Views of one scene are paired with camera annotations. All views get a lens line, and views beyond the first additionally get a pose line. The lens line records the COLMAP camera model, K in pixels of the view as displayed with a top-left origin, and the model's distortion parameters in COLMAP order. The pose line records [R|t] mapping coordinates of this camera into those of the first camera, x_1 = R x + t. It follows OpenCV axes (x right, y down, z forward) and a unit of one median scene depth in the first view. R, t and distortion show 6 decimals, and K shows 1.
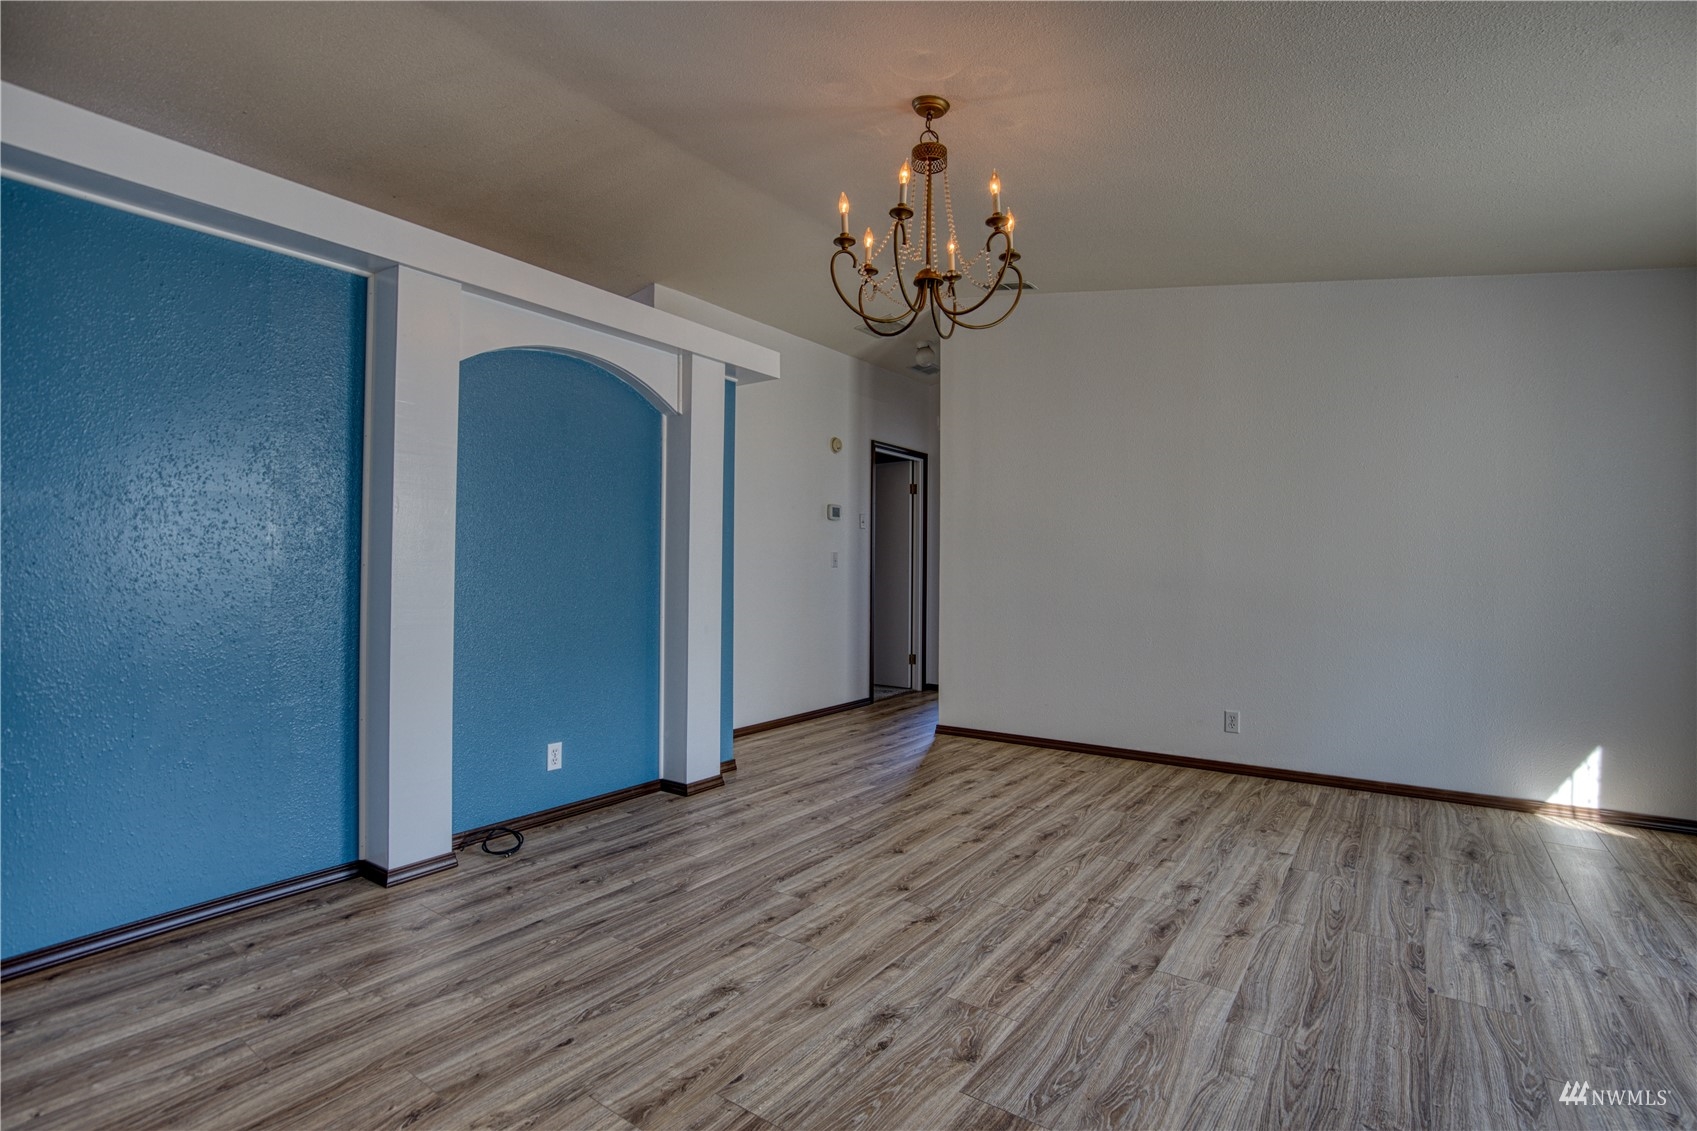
lens RADIAL K [[790.7, 0, 851.5], [0, 790.7, 565.5], [0, 0, 1]] dist [-0.035841, 0.009367]
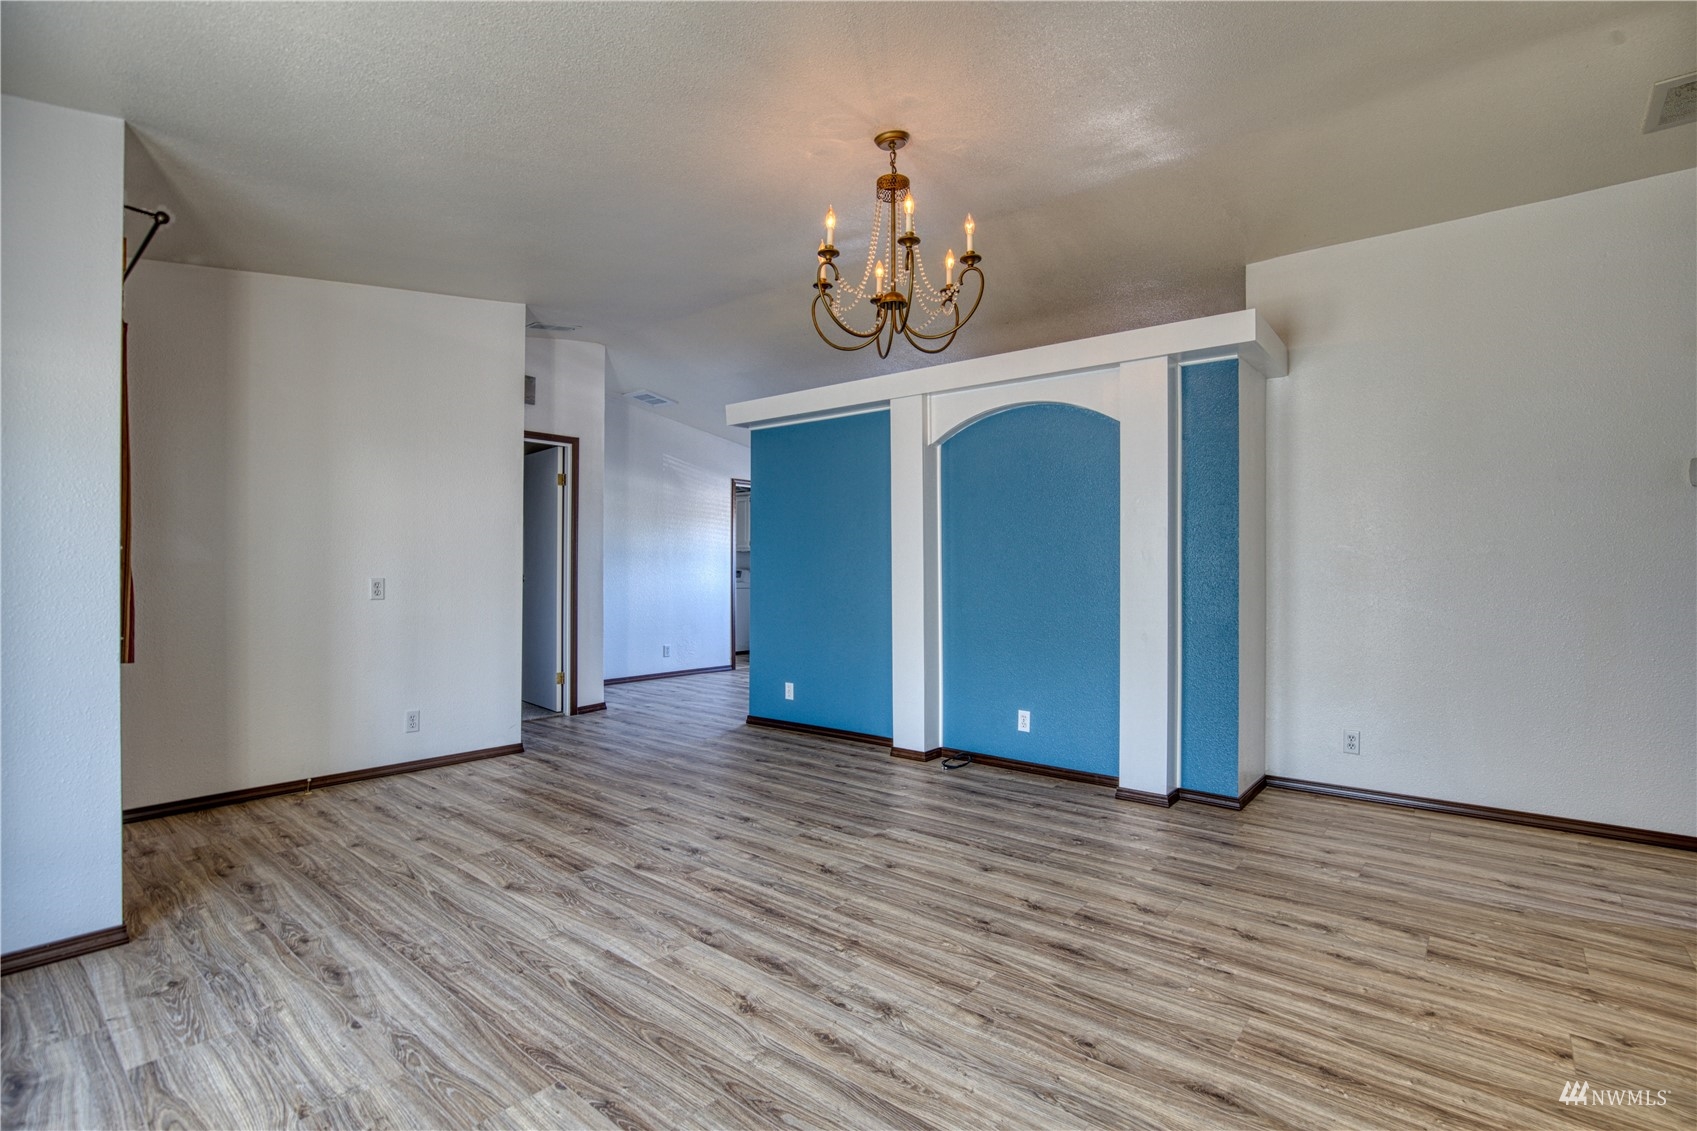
lens RADIAL K [[790.7, 0, 851.5], [0, 790.7, 565.5], [0, 0, 1]] dist [-0.035841, 0.009367]
pose [[-0.073443, -0.010561, -0.997243, 1.180493], [-0.001523, 0.999944, -0.010477, 0.004470], [0.997298, 0.000749, -0.073455, 1.038057]]
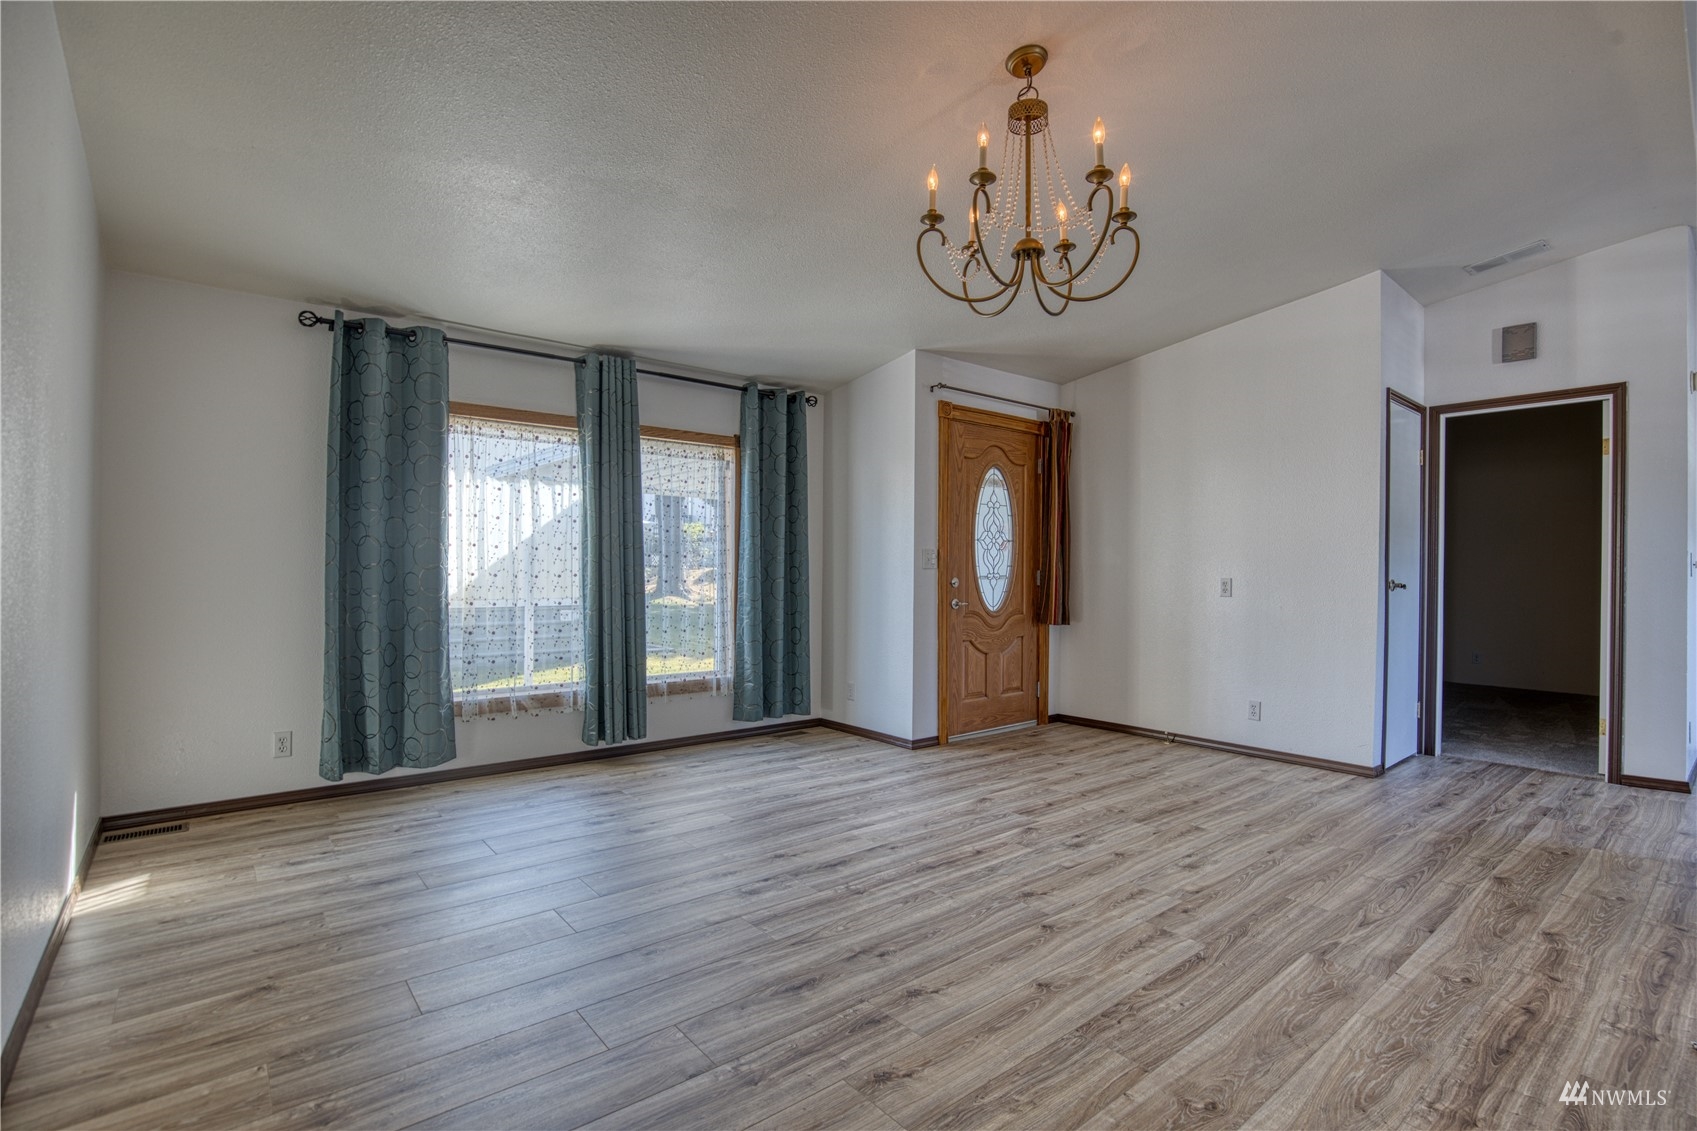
lens RADIAL K [[790.7, 0, 851.5], [0, 790.7, 565.5], [0, 0, 1]] dist [-0.035841, 0.009367]
pose [[-0.966375, -0.012762, 0.256821, 0.058756], [-0.013861, 0.999901, -0.002466, 0.002696], [-0.256764, -0.005943, -0.966456, 1.950284]]
